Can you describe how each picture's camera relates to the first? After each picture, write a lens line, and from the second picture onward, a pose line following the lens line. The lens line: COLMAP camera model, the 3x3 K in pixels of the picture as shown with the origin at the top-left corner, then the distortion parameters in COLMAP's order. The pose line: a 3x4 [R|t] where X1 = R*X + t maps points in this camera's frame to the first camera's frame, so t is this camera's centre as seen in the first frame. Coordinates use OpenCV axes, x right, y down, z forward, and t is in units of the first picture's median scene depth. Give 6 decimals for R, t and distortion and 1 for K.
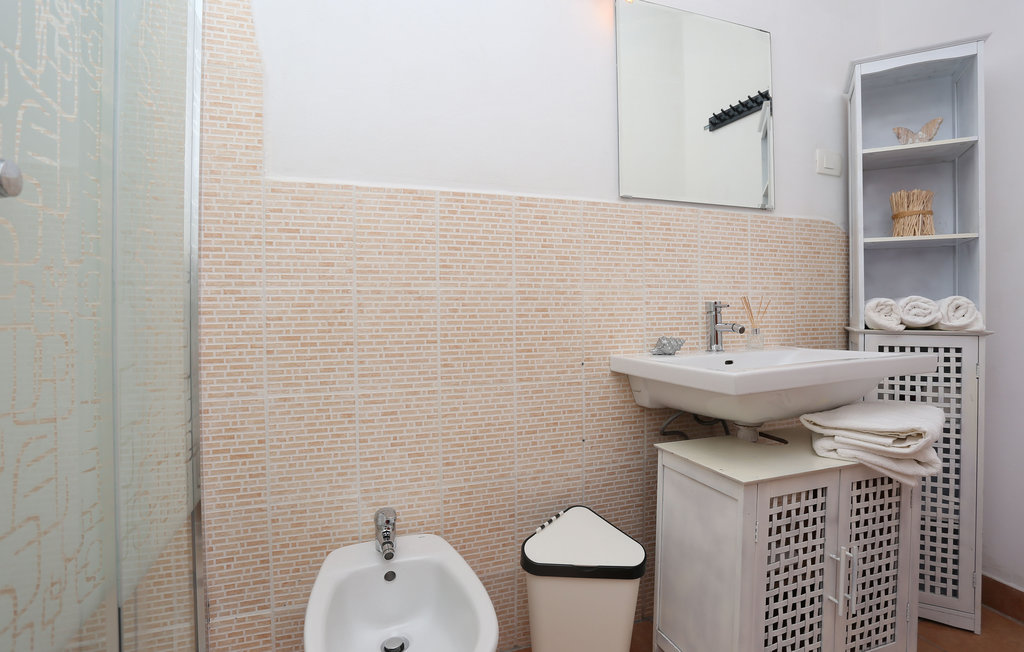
lens RADIAL K [[497.8, 0, 511.2], [0, 497.8, 320.3], [0, 0, 1]] dist [-0.050281, 0.018052]
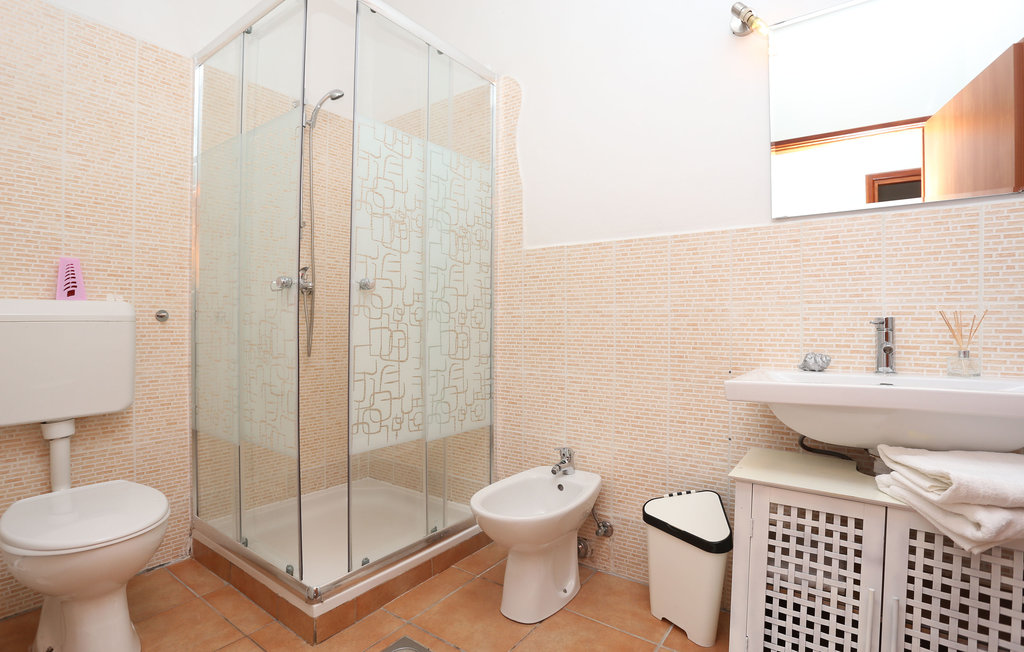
lens RADIAL K [[497.8, 0, 522.6], [0, 497.8, 326.3], [0, 0, 1]] dist [-0.050281, 0.018052]
pose [[0.593090, 0.017046, -0.804955, 0.816999], [-0.017902, 0.999808, 0.007982, -0.019392], [0.804937, 0.009676, 0.593282, -0.064289]]
